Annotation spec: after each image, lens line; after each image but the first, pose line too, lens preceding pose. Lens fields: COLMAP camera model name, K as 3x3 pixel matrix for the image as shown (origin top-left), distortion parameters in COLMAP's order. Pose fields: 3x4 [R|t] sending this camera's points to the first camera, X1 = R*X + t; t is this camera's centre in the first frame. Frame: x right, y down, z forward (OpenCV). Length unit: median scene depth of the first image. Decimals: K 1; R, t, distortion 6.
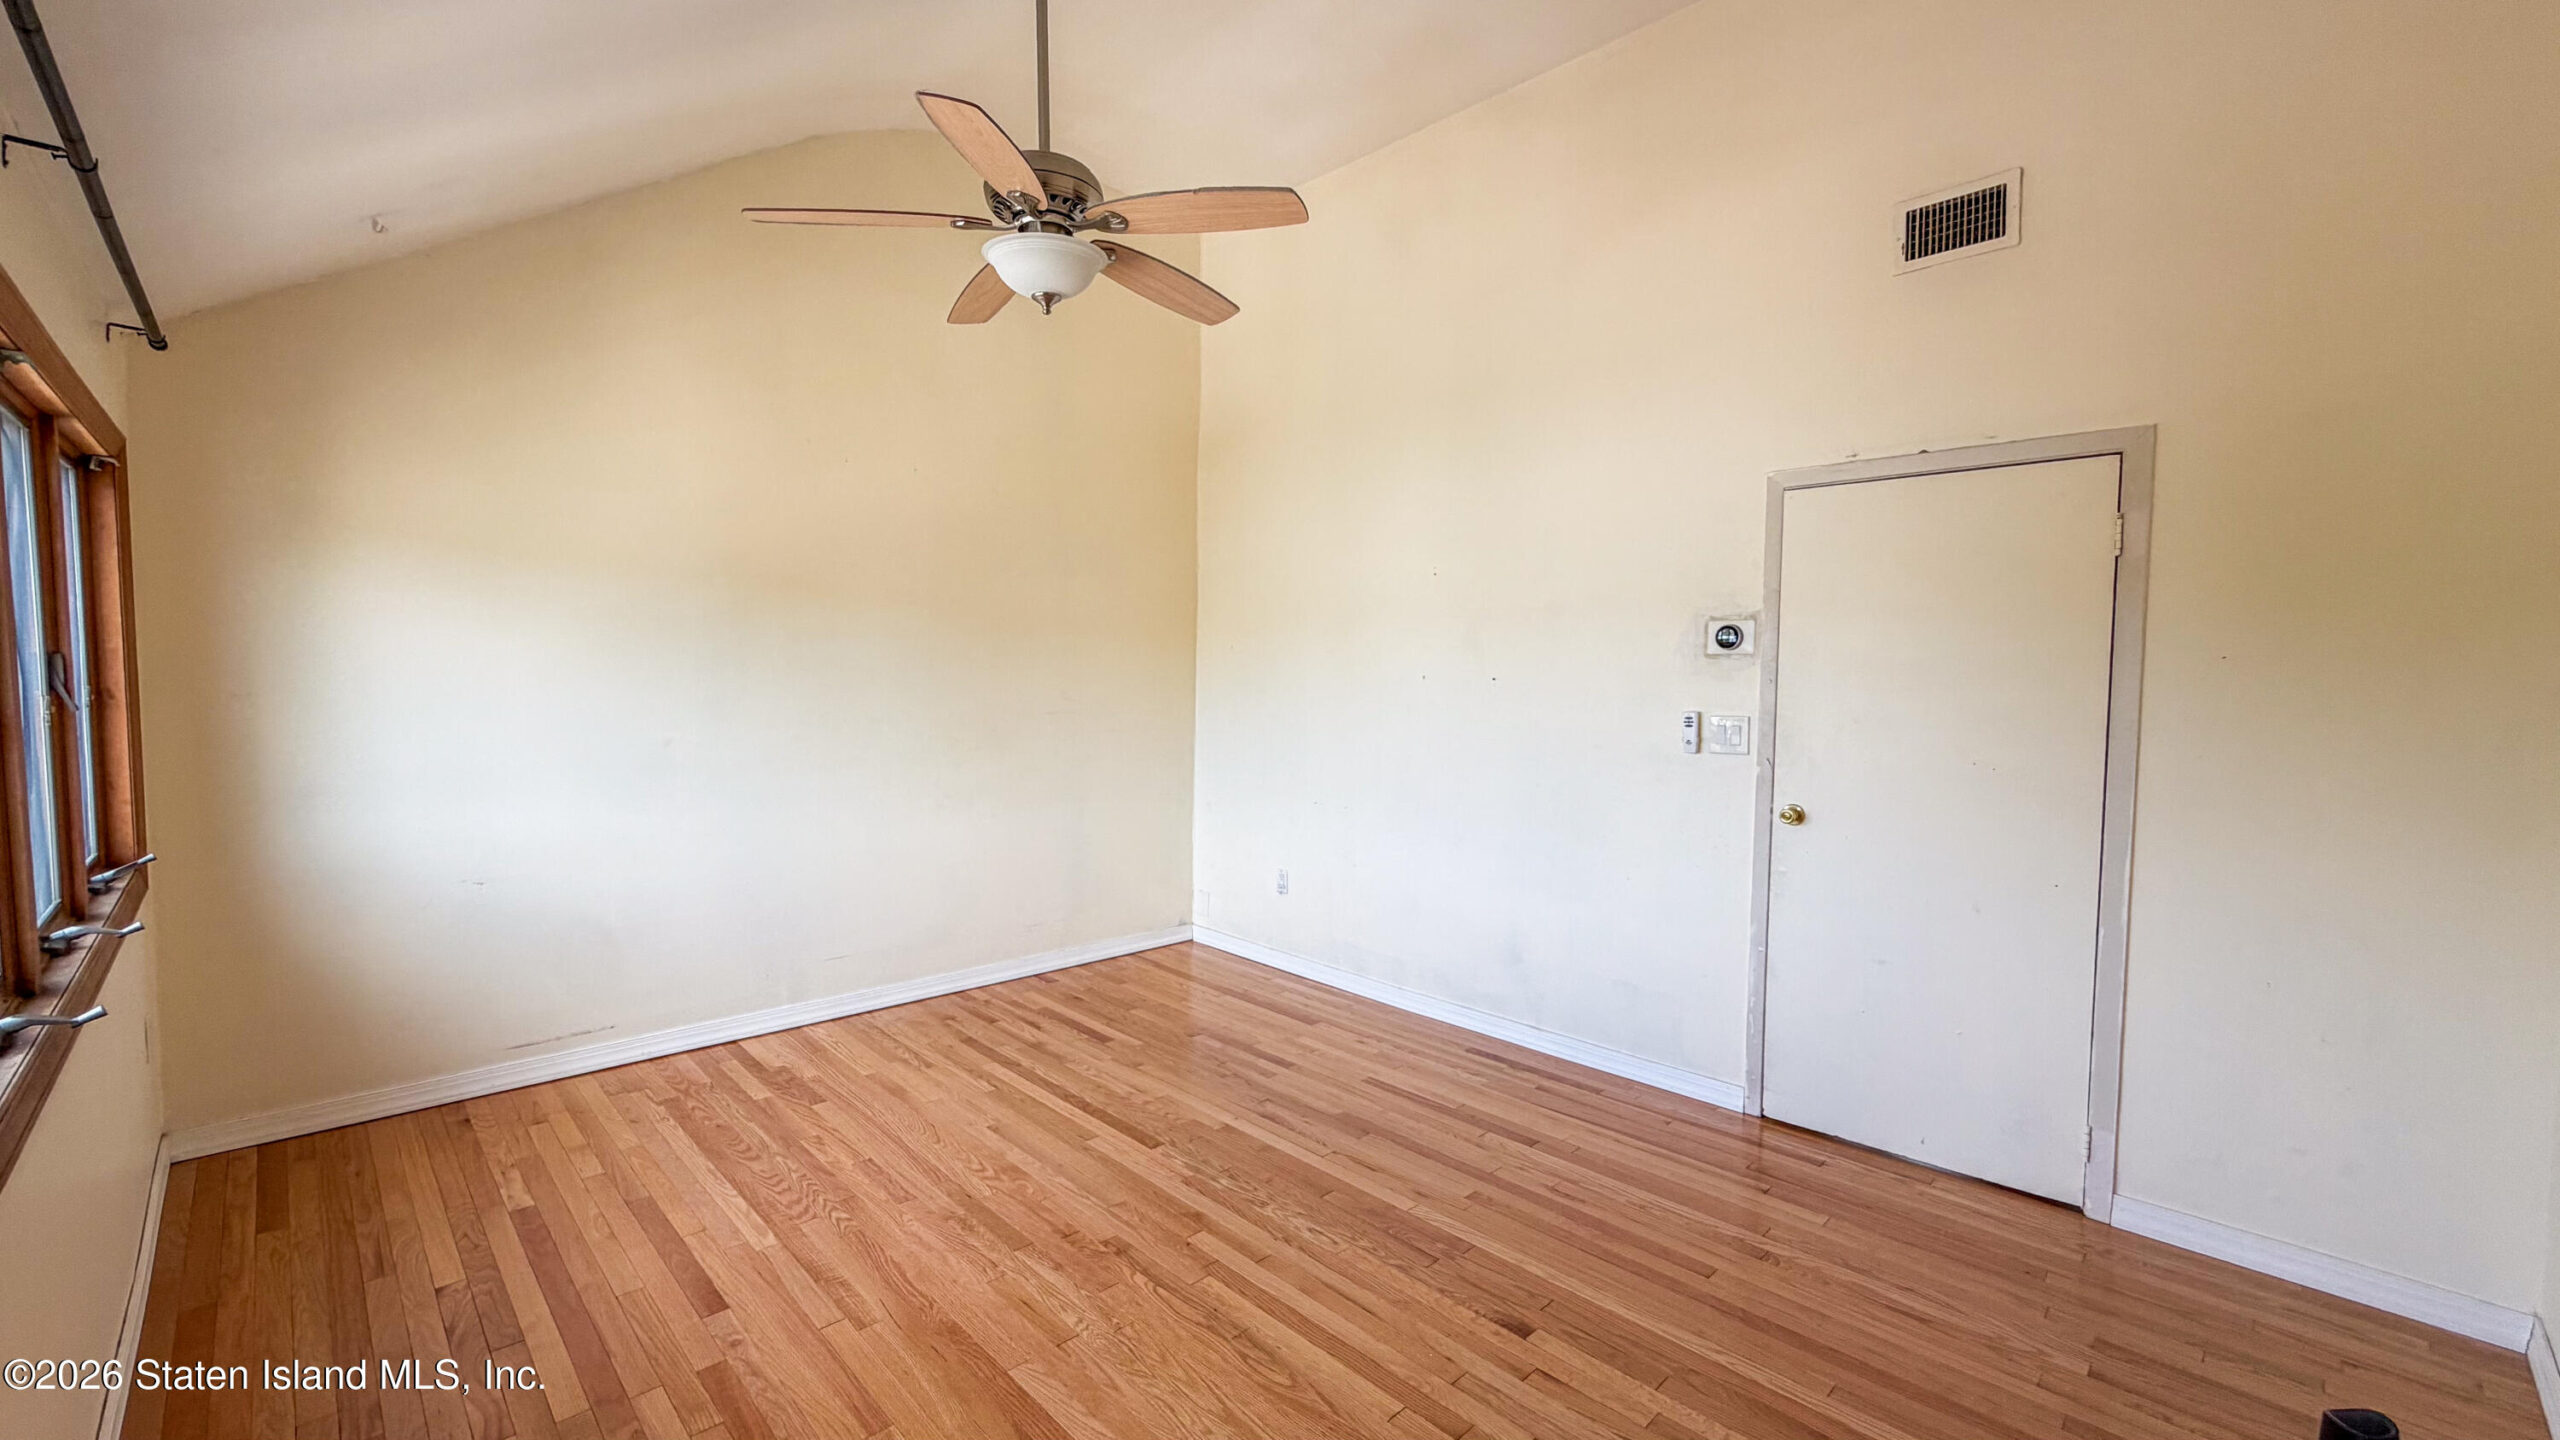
lens RADIAL K [[1035.2, 0, 1271.5], [0, 1035.2, 721.0], [0, 0, 1]] dist [-0.000769, 0.000006]
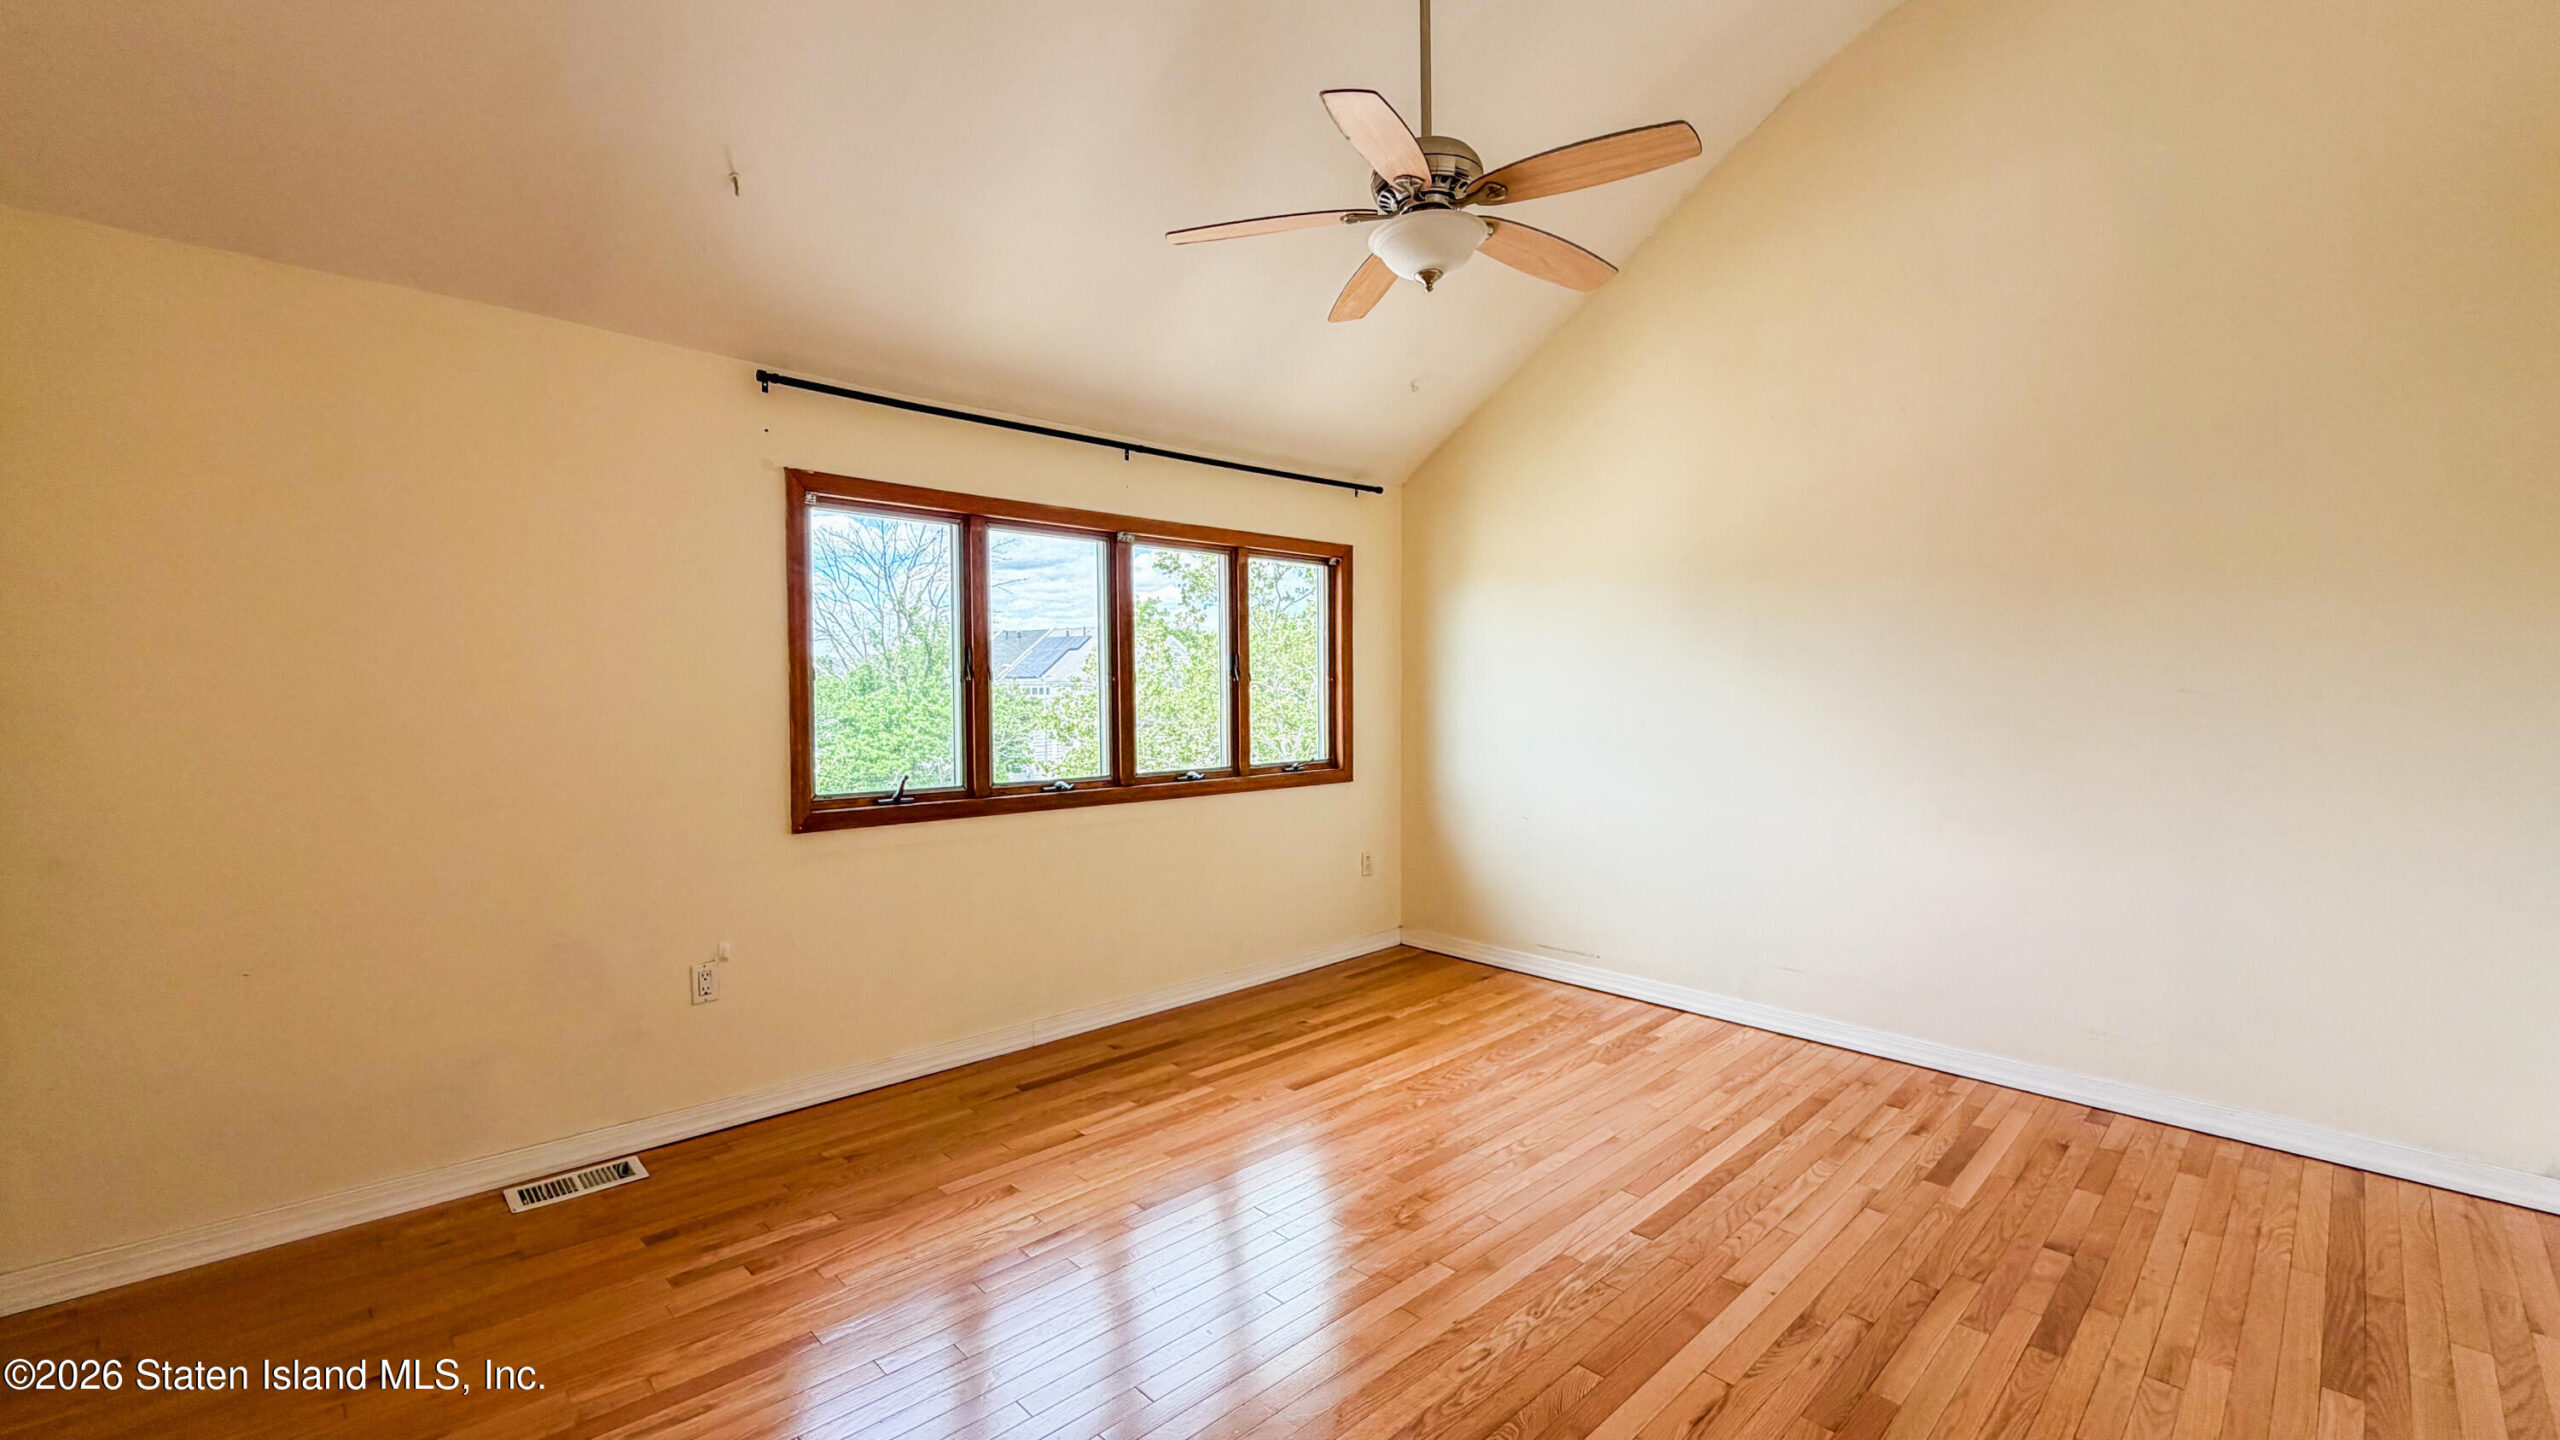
lens RADIAL K [[1035.2, 0, 1272.2], [0, 1035.2, 715.5], [0, 0, 1]] dist [-0.000769, 0.000006]
pose [[-0.005679, 0.011681, -0.999916, 0.583452], [-0.054689, 0.998432, 0.011974, 0.015319], [0.998487, 0.054753, -0.005031, 0.596423]]
